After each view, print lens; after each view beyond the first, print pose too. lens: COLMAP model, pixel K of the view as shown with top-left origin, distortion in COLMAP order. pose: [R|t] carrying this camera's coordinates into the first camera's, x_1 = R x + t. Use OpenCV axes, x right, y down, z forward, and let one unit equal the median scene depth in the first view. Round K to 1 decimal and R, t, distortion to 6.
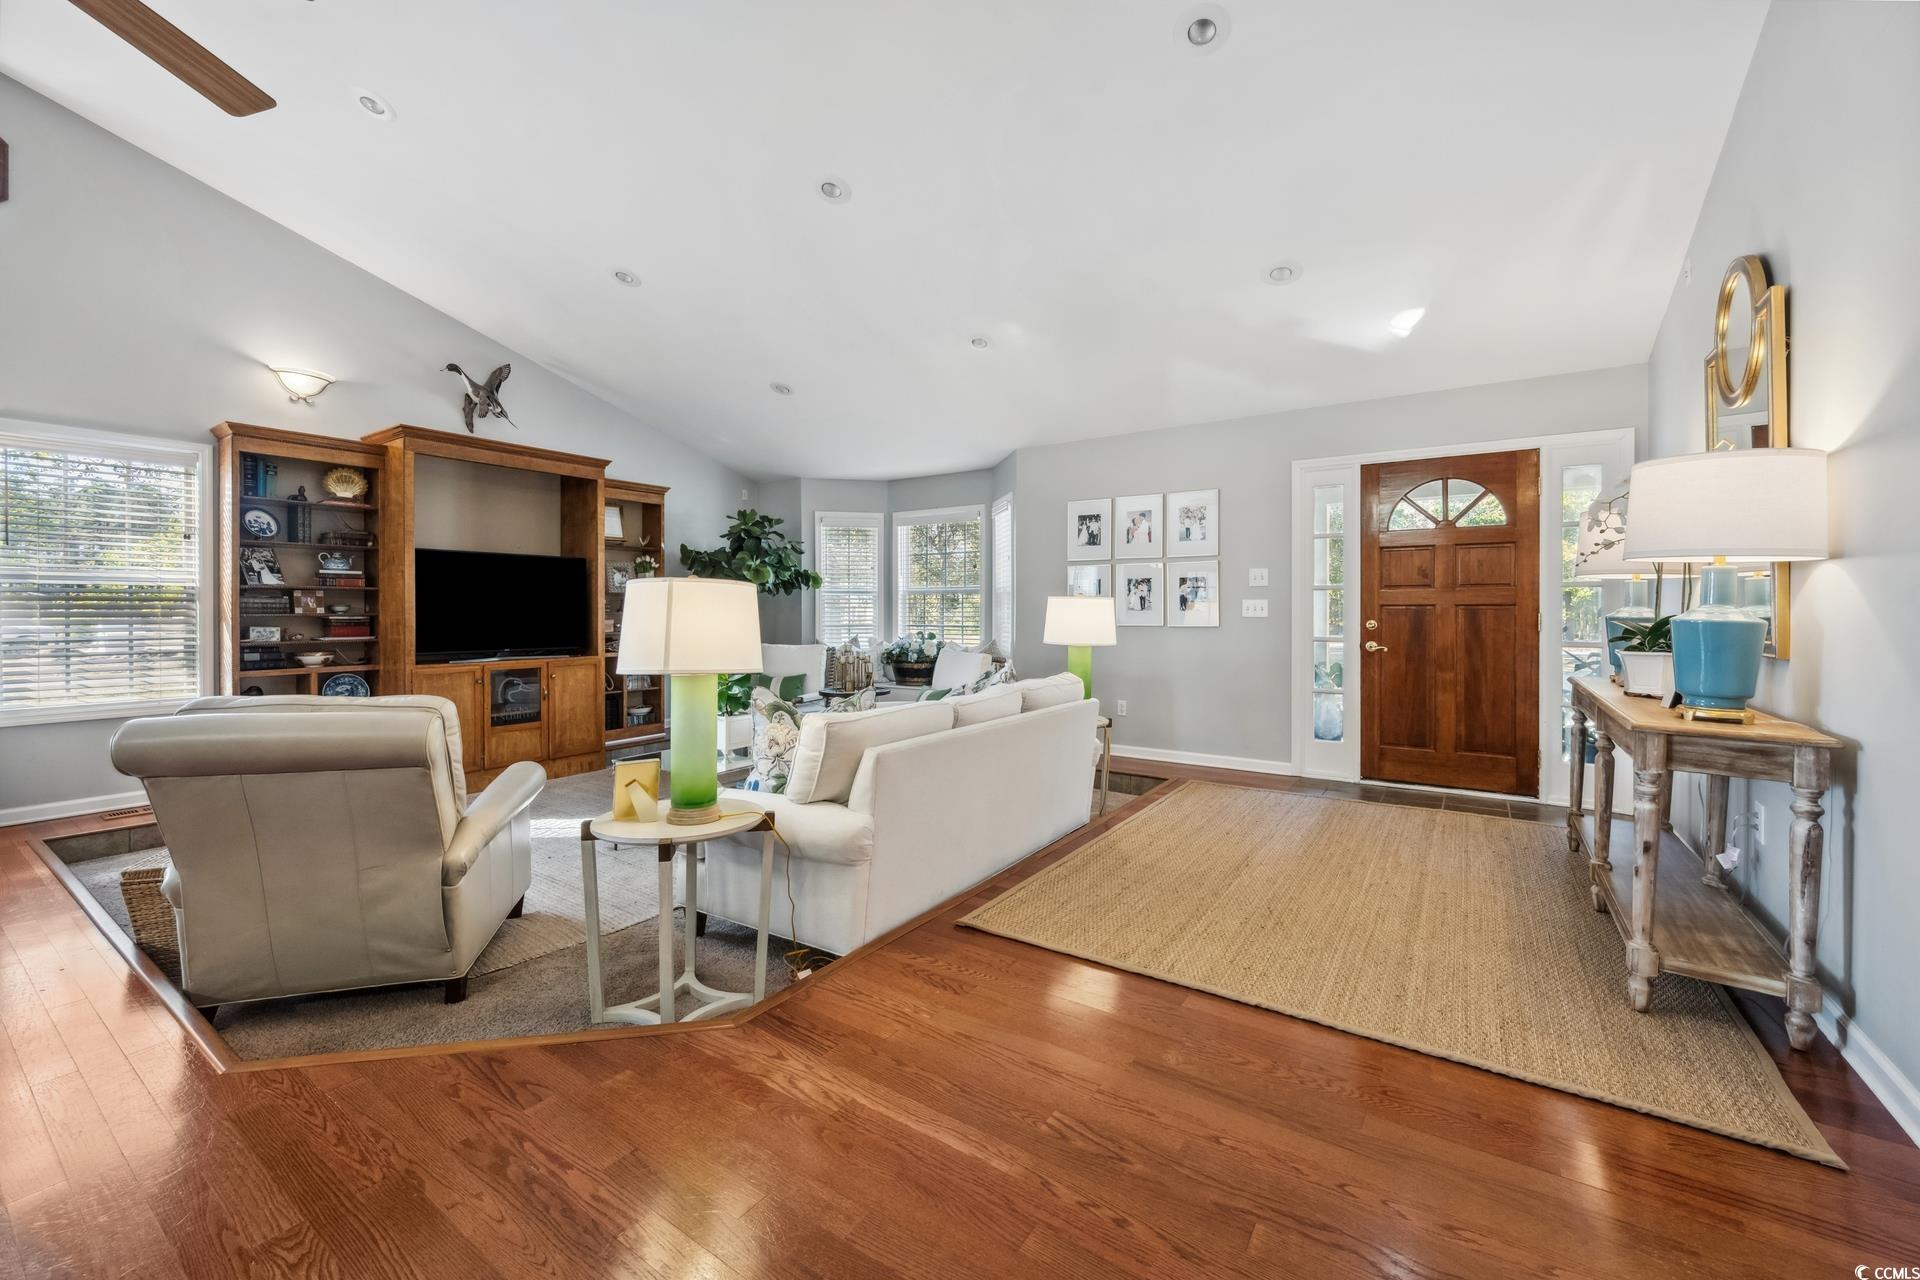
lens RADIAL K [[766.9, 0, 958.1], [0, 766.9, 603.9], [0, 0, 1]] dist [-0.001128, -0.000176]
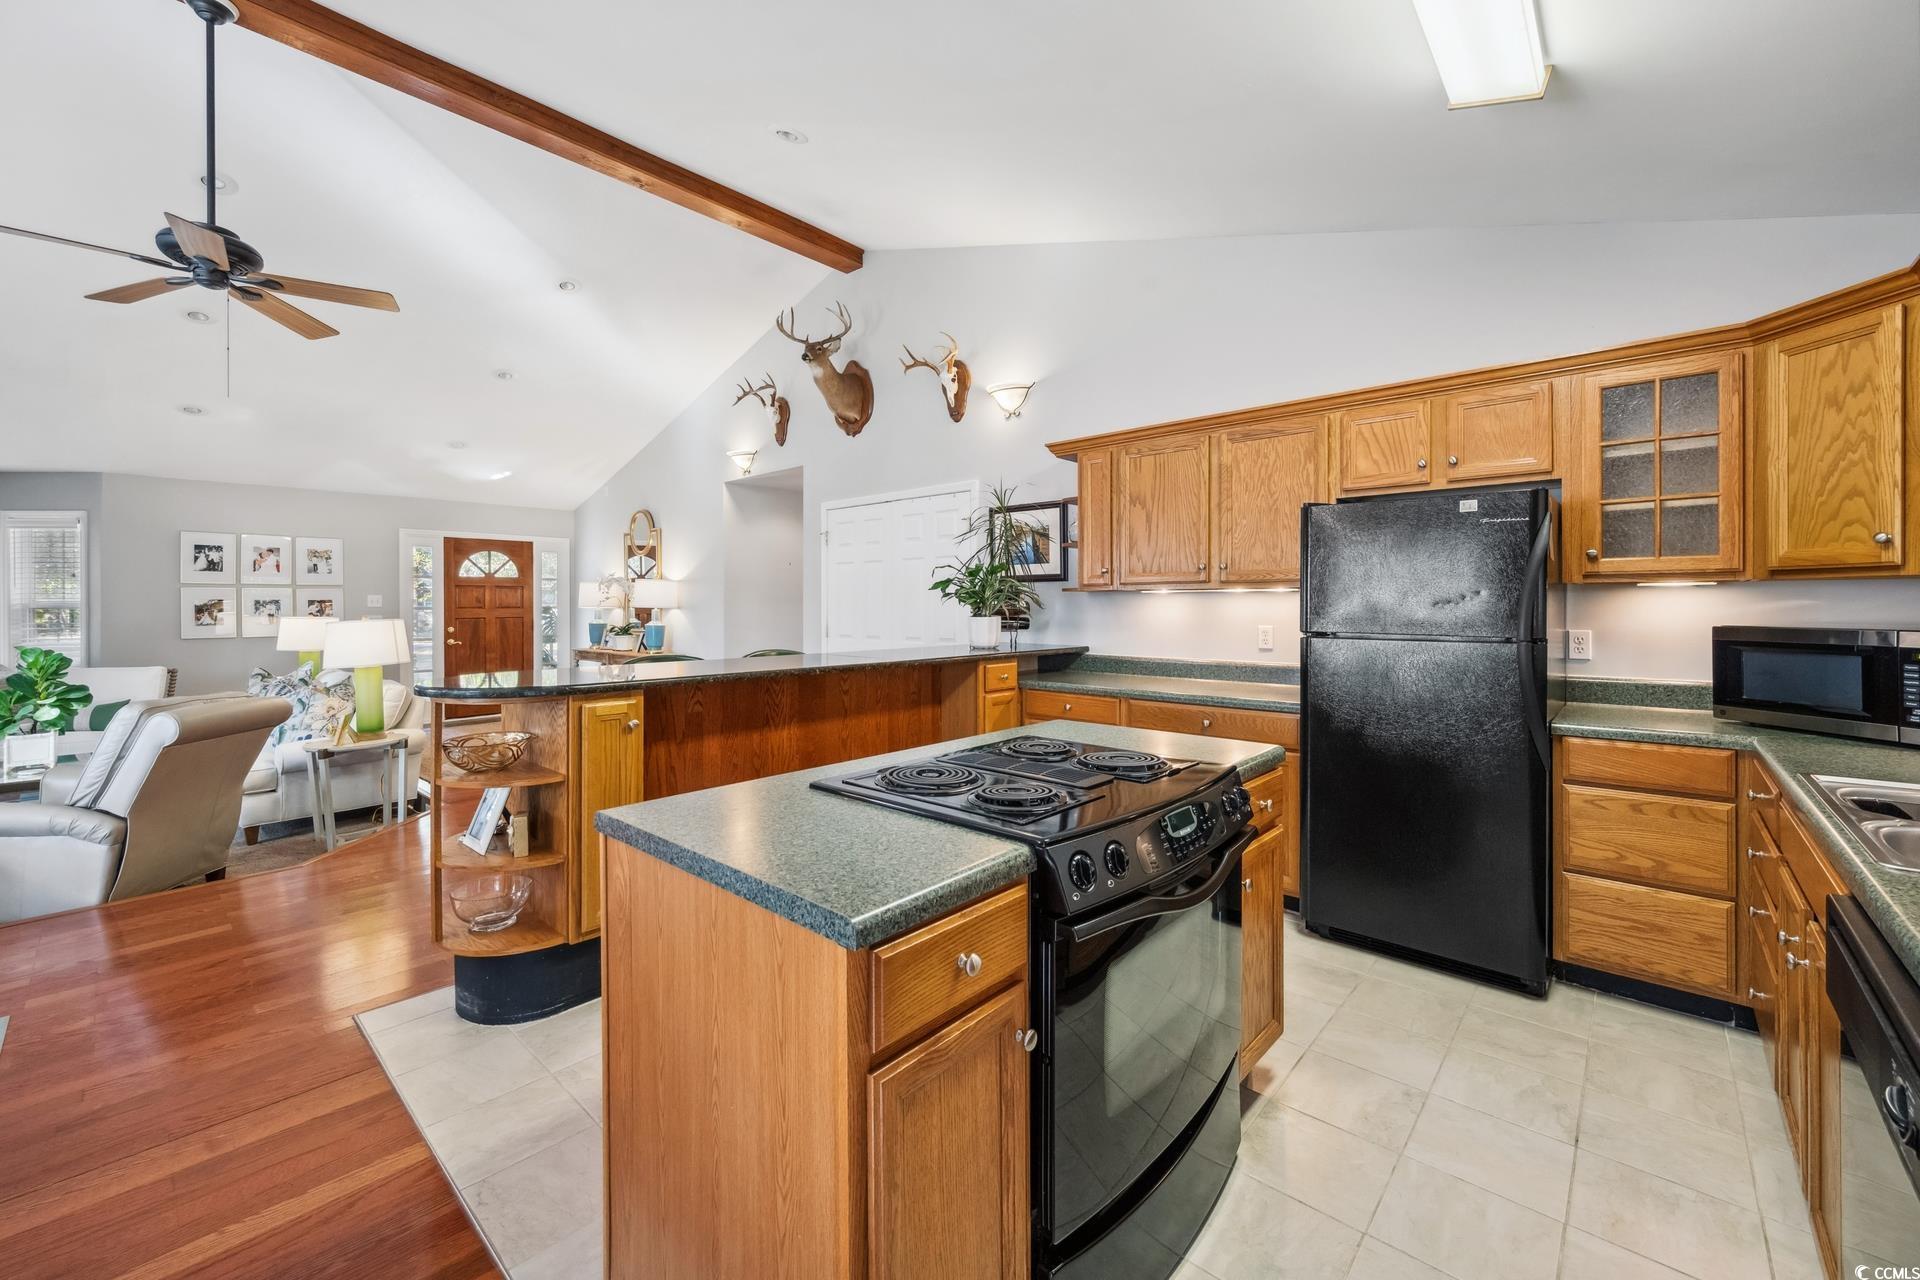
lens RADIAL K [[770.5, 0, 951.0], [0, 770.5, 607.5], [0, 0, 1]] dist [-0.000587, 0.000381]
pose [[0.149628, -0.005128, 0.988729, -0.942066], [-0.003111, 0.999979, 0.005657, -0.033607], [-0.988738, -0.003923, 0.149609, -0.359429]]
